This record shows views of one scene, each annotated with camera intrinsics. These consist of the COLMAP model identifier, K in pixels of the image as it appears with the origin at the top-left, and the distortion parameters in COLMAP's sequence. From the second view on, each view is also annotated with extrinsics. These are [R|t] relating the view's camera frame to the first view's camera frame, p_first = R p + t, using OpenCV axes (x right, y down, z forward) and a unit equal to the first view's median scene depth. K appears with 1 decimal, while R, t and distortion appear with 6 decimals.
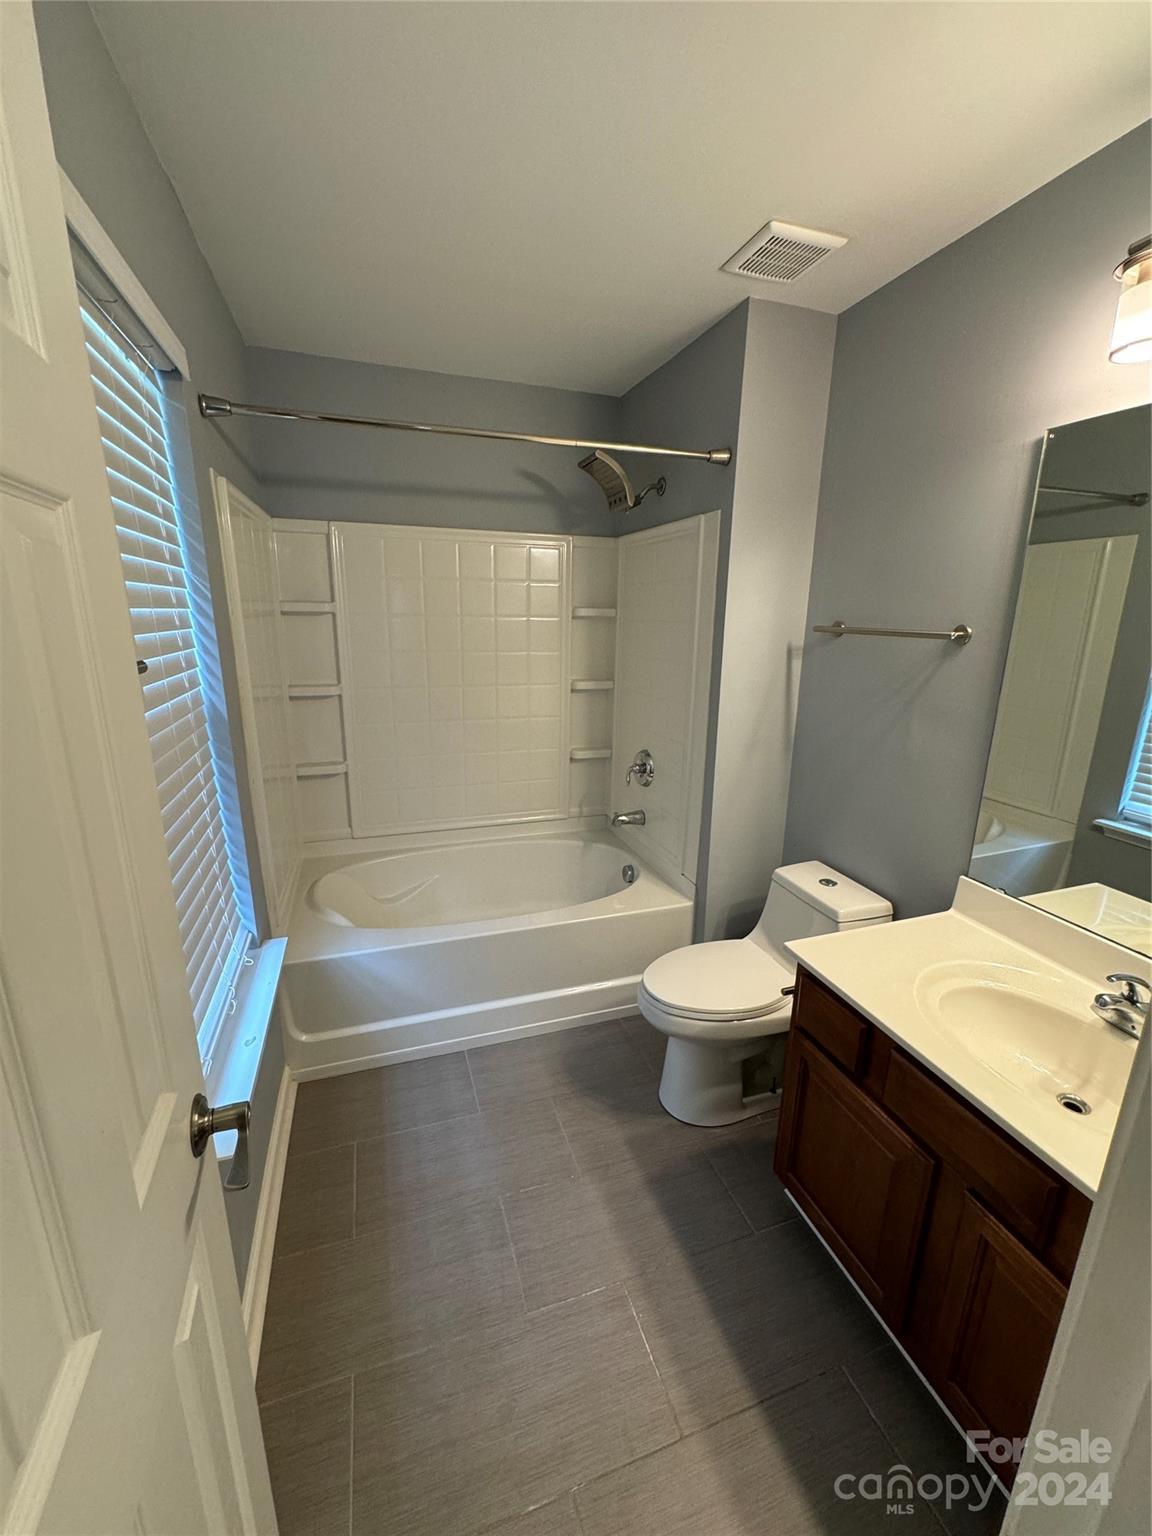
lens RADIAL K [[613.2, 0, 576.7], [0, 613.2, 768.8], [0, 0, 1]] dist [-0.001490, 0.000282]
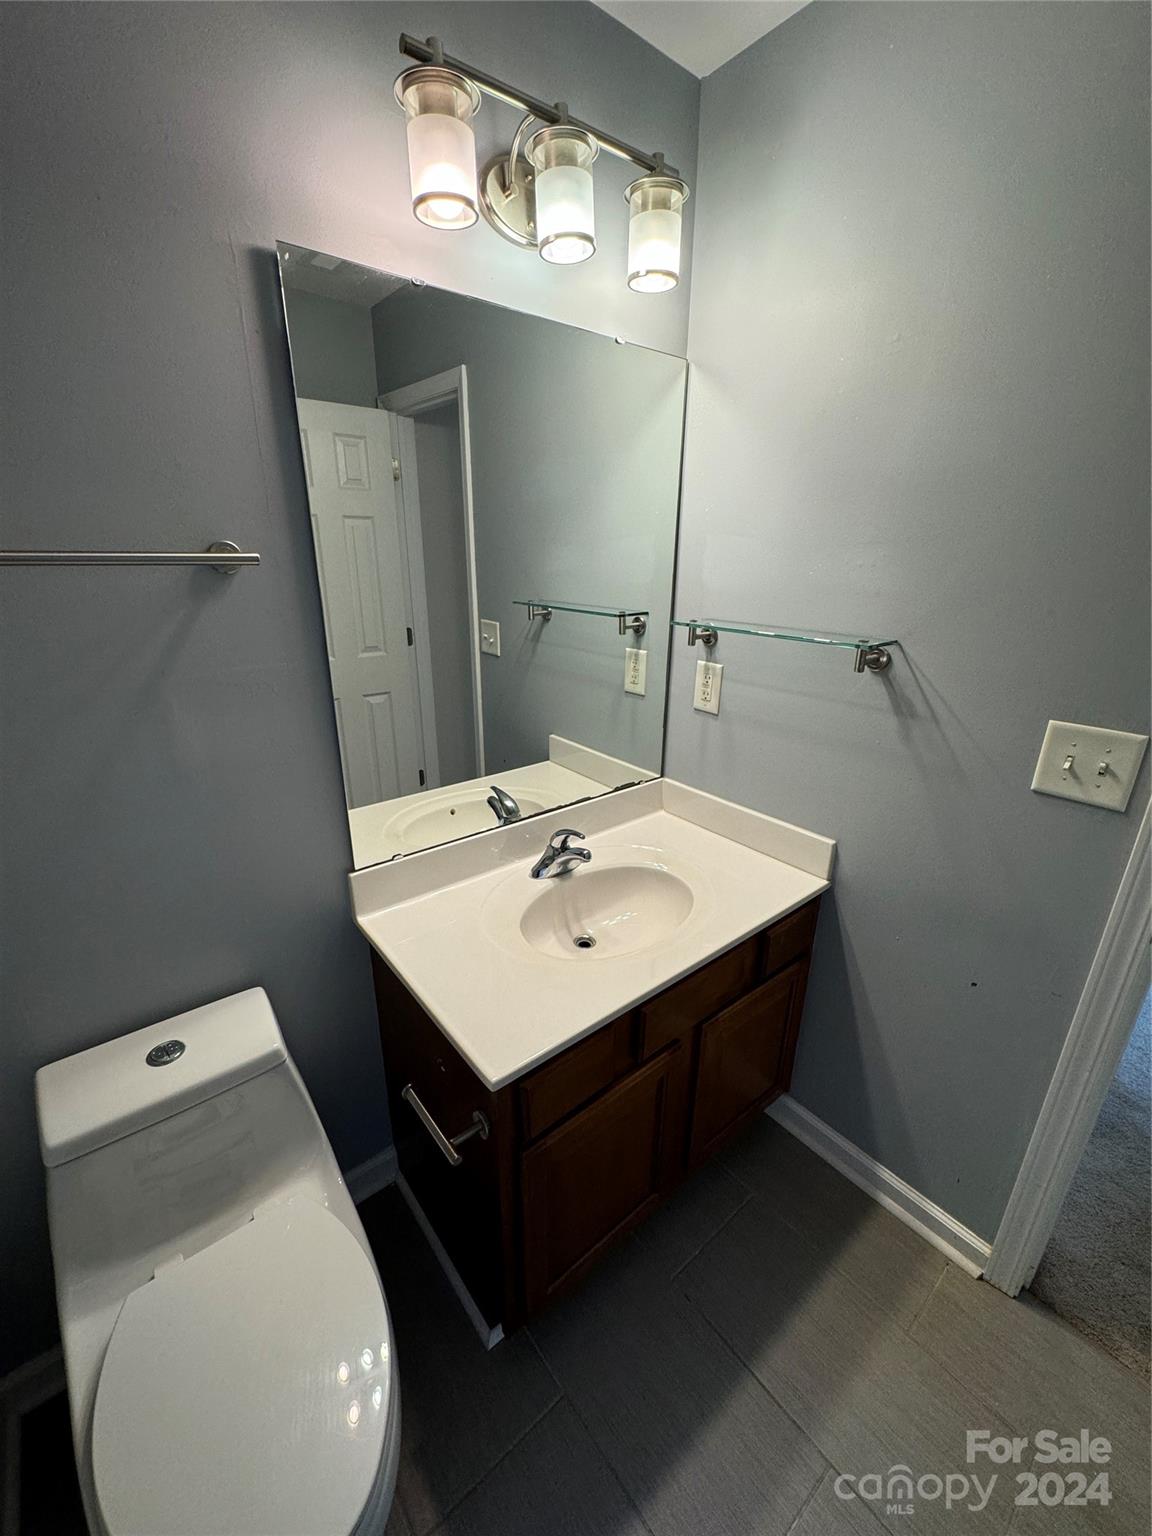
lens RADIAL K [[613.2, 0, 576.7], [0, 613.2, 768.8], [0, 0, 1]] dist [-0.001490, 0.000282]
pose [[-0.353054, -0.314273, 0.881241, -0.119880], [0.224756, 0.885826, 0.405953, -0.197886], [-0.908206, 0.341387, -0.242109, 0.881143]]
